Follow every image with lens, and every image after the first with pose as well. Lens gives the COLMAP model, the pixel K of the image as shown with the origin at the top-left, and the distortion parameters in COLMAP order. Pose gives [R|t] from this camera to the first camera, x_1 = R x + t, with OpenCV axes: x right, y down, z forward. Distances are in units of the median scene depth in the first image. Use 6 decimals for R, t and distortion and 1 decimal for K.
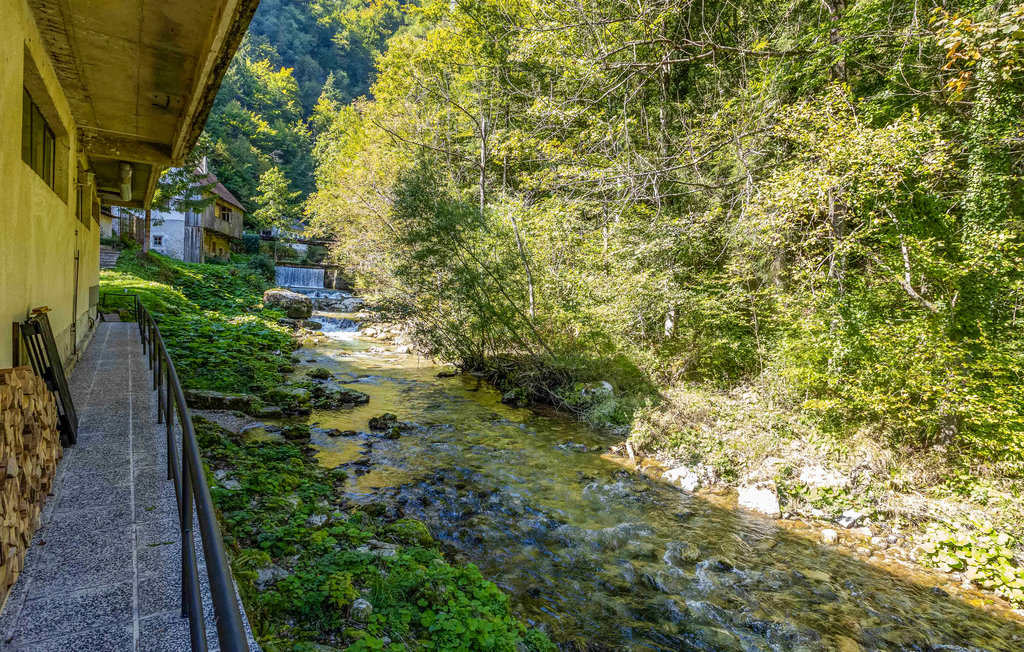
lens RADIAL K [[498.4, 0, 515.1], [0, 498.4, 321.8], [0, 0, 1]] dist [-0.000203, 0.000129]
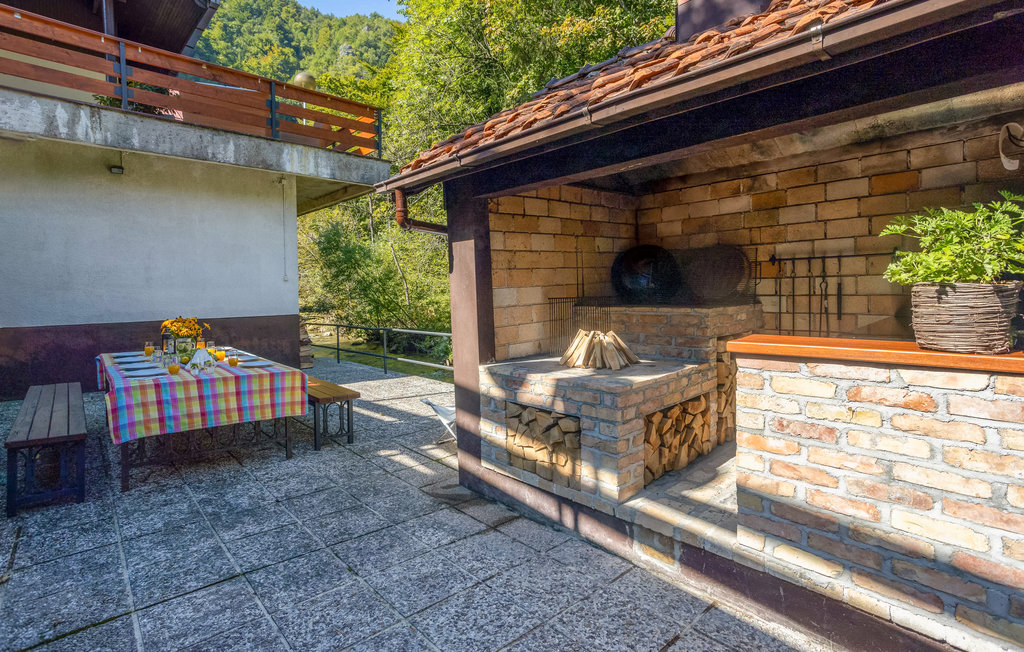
lens RADIAL K [[498.4, 0, 515.1], [0, 498.4, 321.8], [0, 0, 1]] dist [-0.000203, 0.000129]
pose [[0.983645, -0.076899, 0.162878, 0.117160], [0.075864, 0.997039, 0.012573, 0.052563], [-0.163363, -0.000011, 0.986566, -0.738501]]
